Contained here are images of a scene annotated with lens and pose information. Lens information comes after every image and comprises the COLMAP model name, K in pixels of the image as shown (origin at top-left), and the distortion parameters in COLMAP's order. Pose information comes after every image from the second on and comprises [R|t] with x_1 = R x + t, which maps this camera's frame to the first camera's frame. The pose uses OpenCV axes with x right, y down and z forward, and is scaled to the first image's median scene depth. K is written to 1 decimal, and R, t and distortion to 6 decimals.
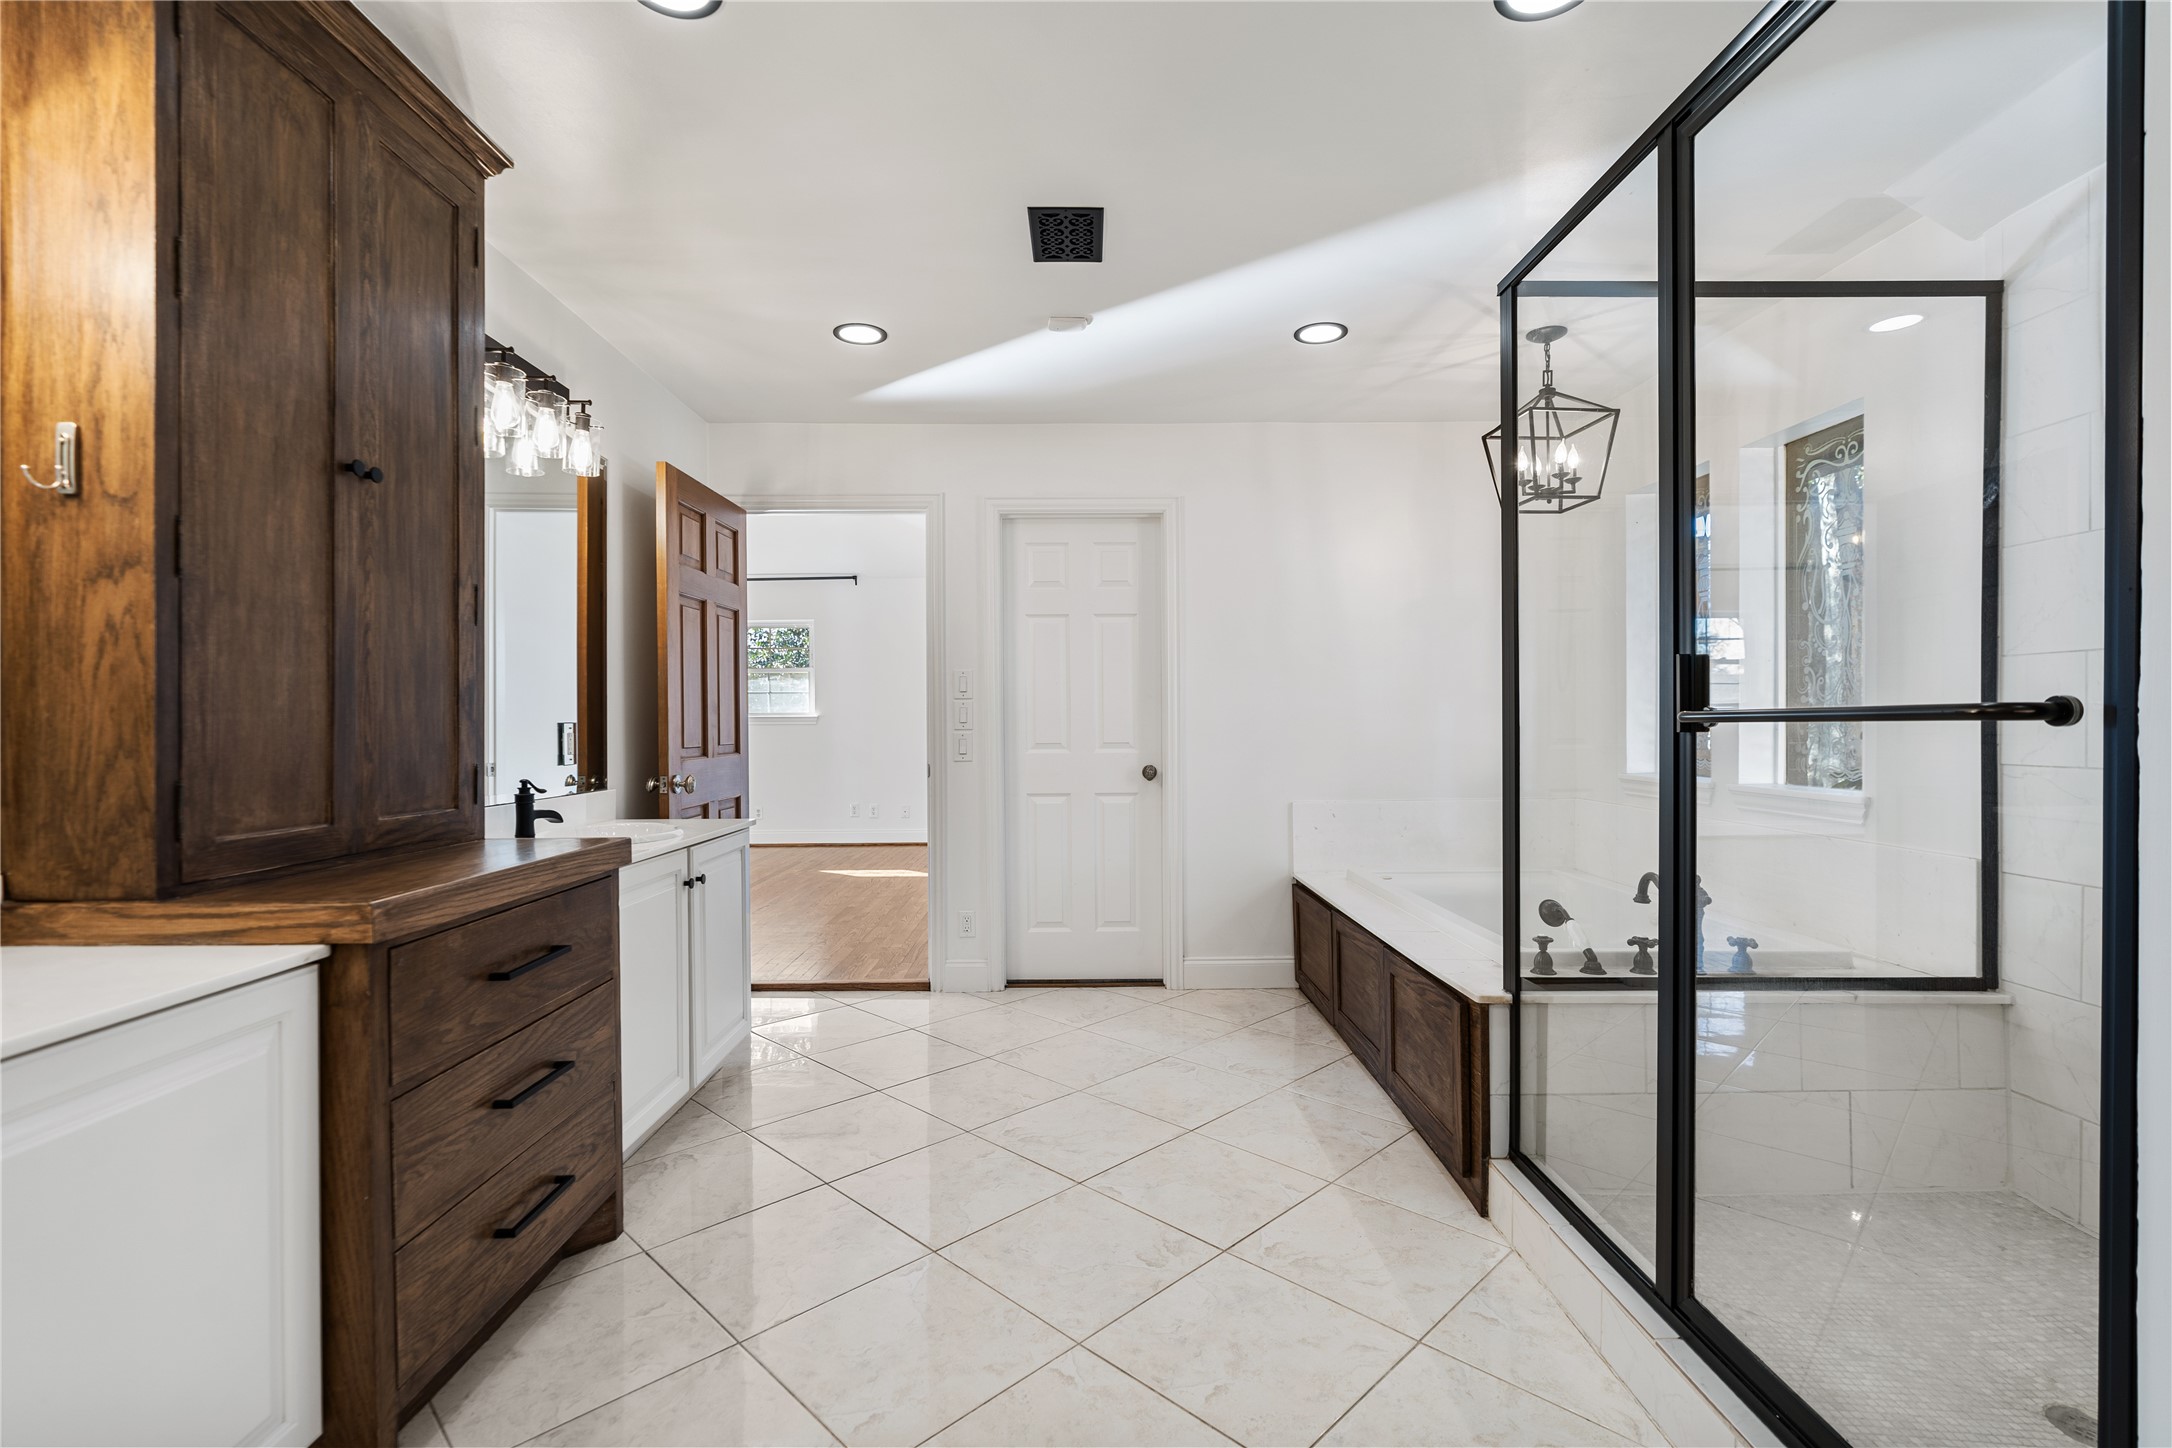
lens RADIAL K [[984.8, 0, 1083.2], [0, 984.8, 735.7], [0, 0, 1]] dist [-0.007136, 0.003207]
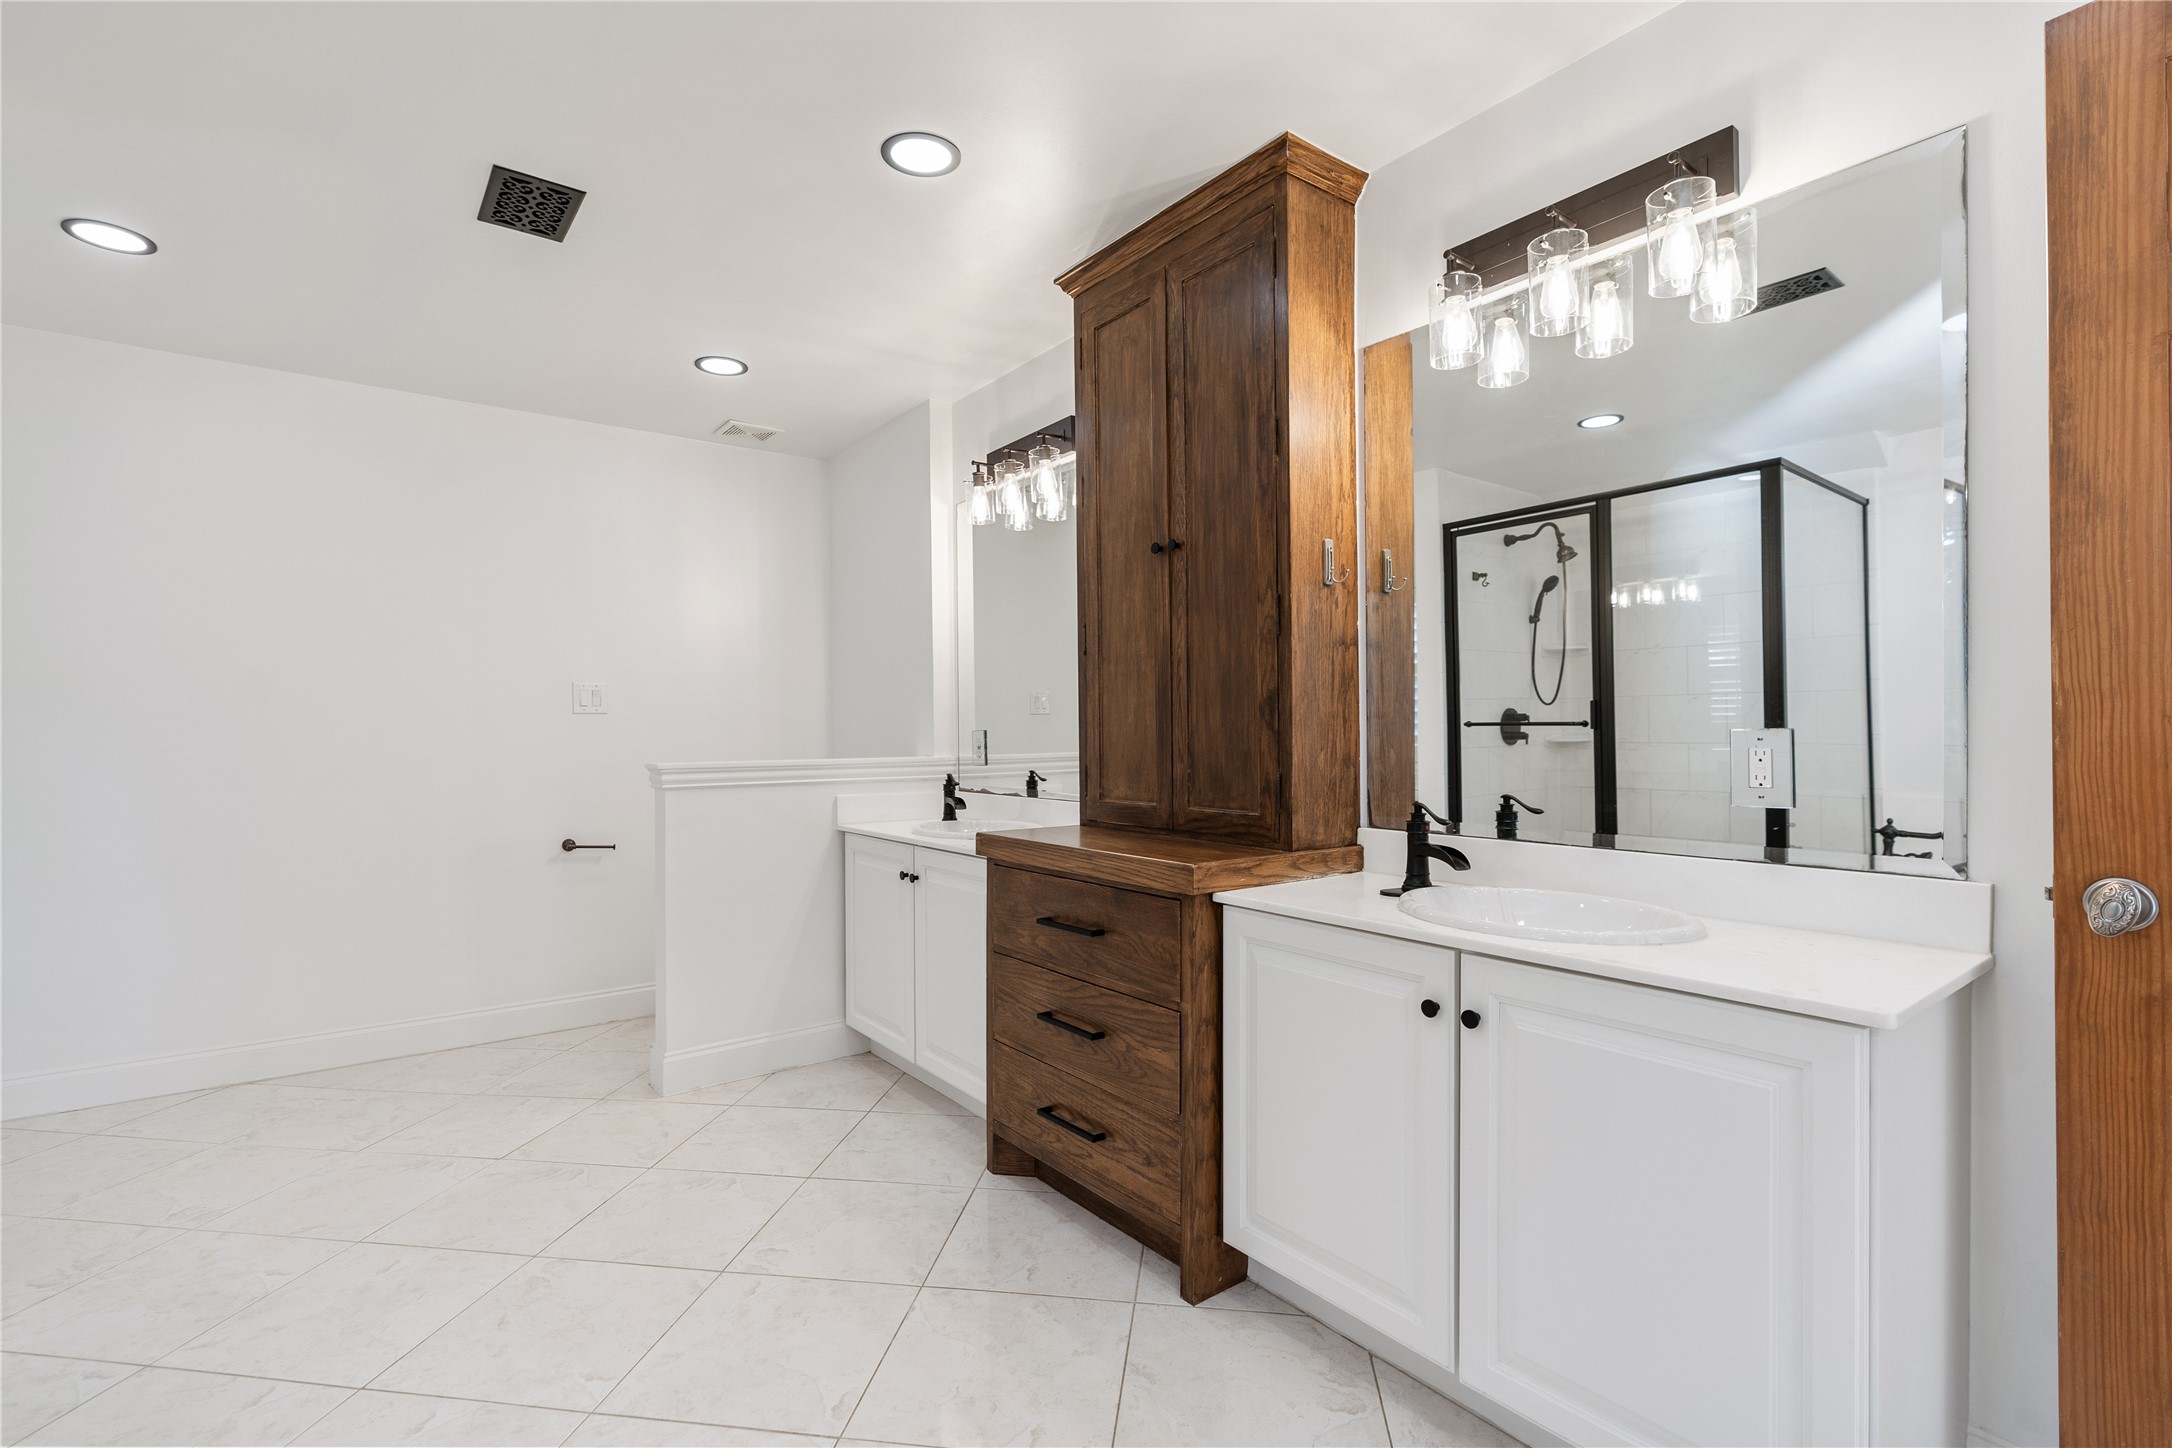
lens RADIAL K [[984.8, 0, 1077.2], [0, 984.8, 734.9], [0, 0, 1]] dist [-0.007136, 0.003207]
pose [[-0.805909, 0.009502, -0.591963, 0.133311], [0.001530, 0.999901, 0.013966, -0.023493], [0.592038, 0.010350, -0.805844, 1.597995]]
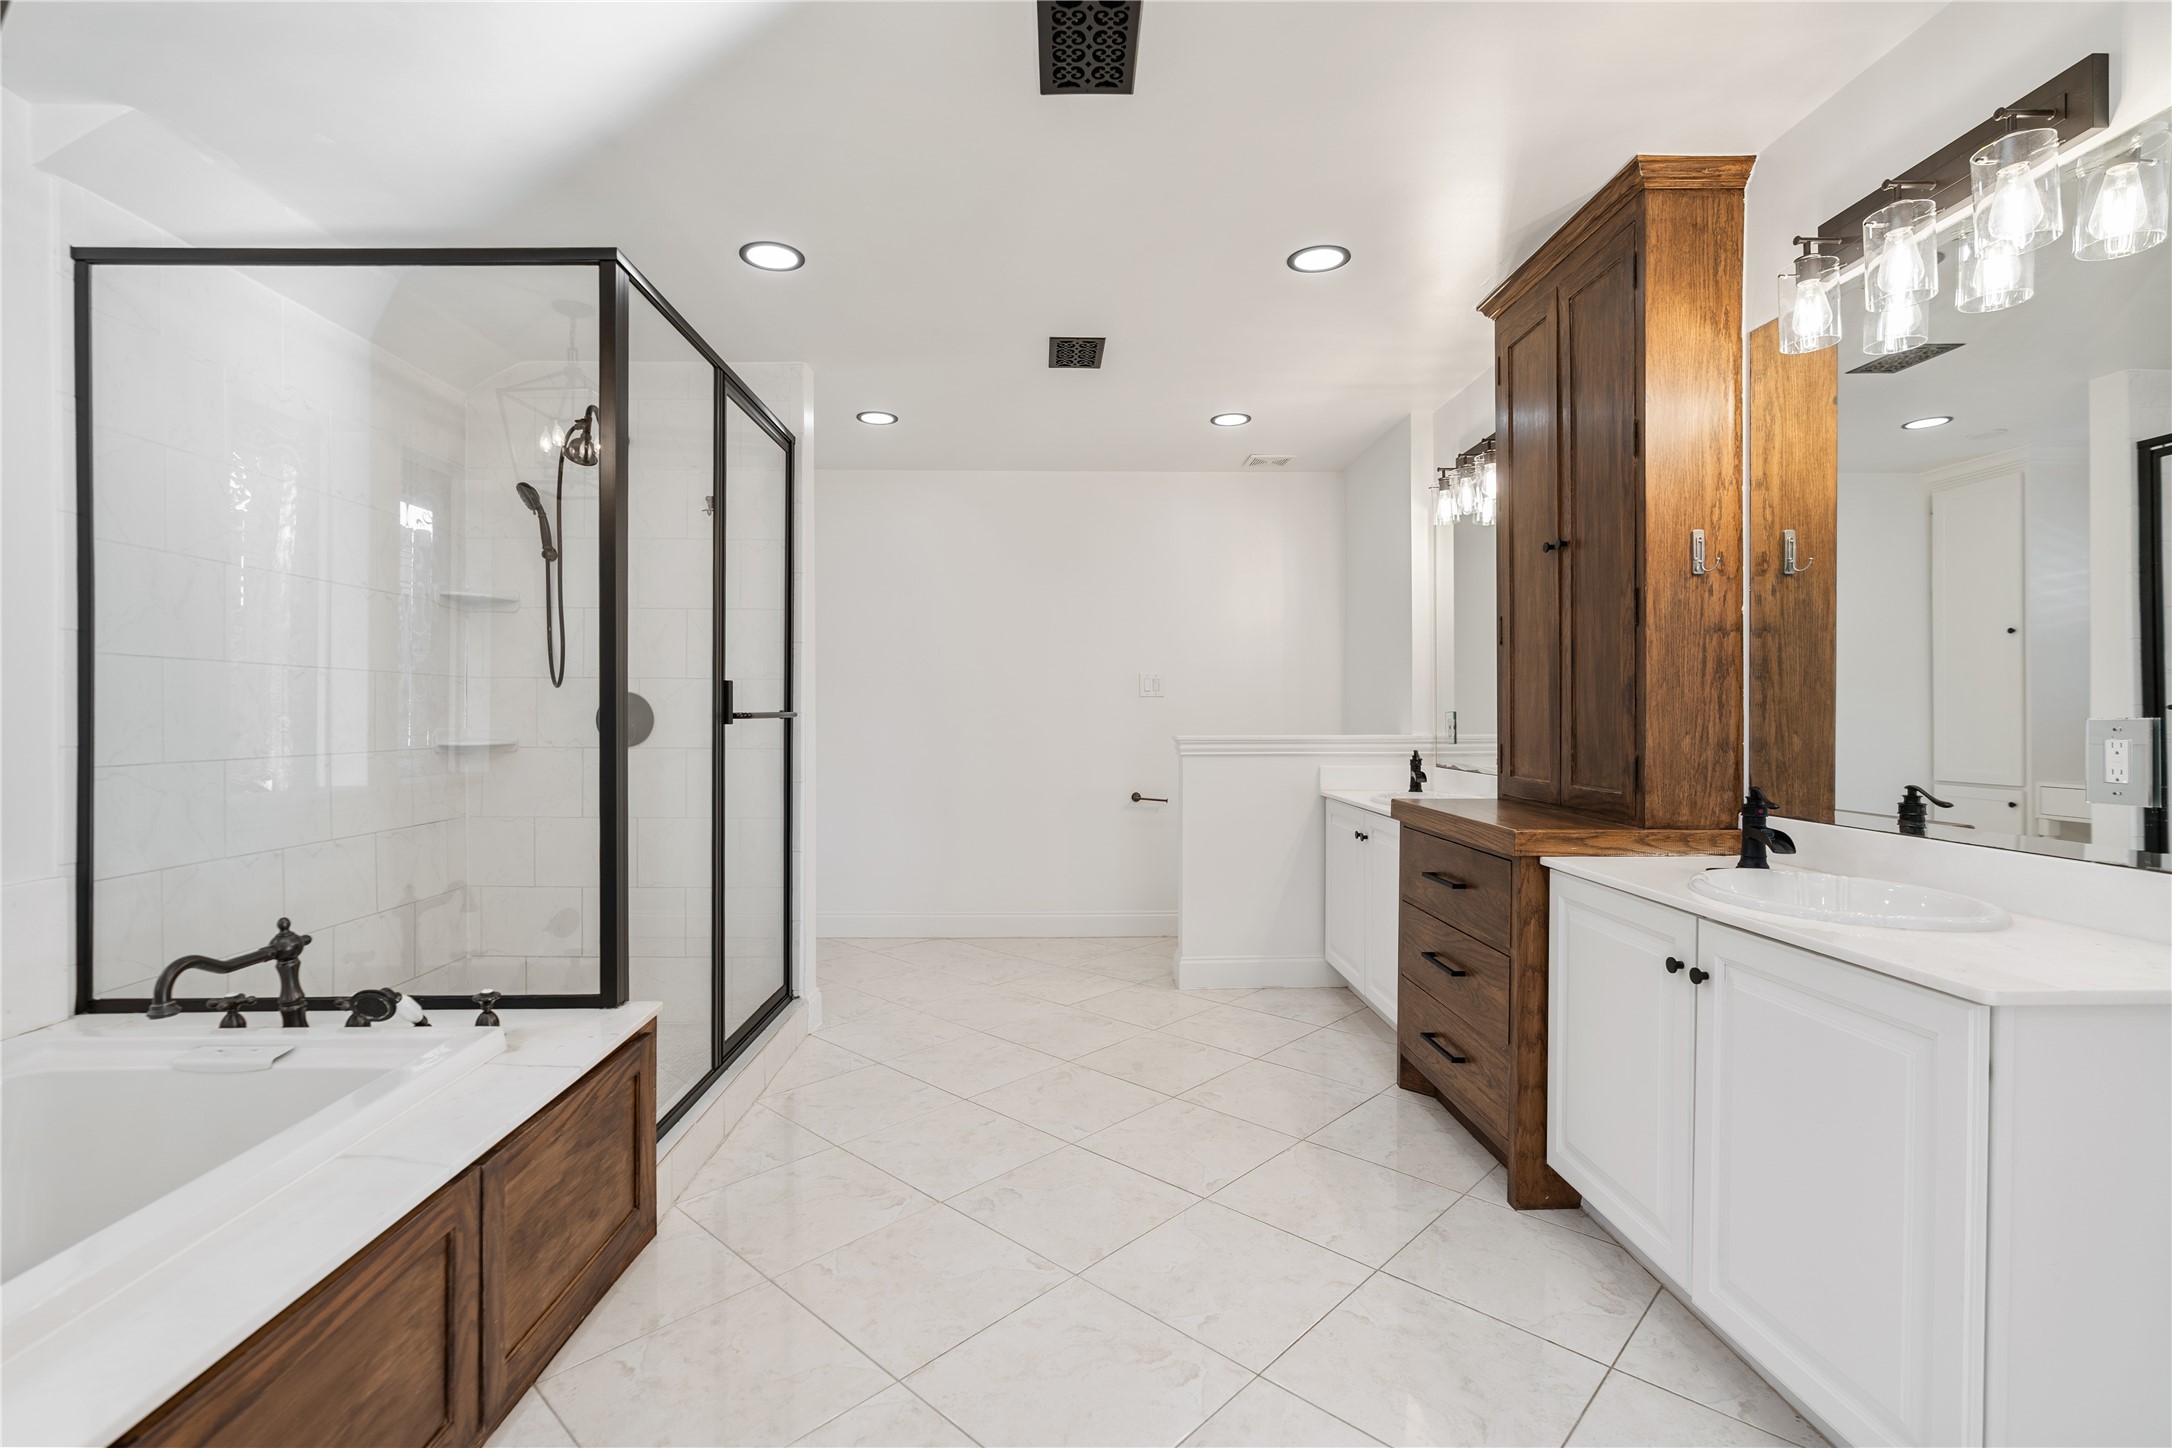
lens RADIAL K [[984.8, 0, 1074.1], [0, 984.8, 724.3], [0, 0, 1]] dist [-0.007136, 0.003207]
pose [[-0.999868, 0.004782, -0.015531, 0.008576], [0.004395, 0.999682, 0.024834, -0.032387], [0.015645, 0.024762, -0.999571, 1.950491]]
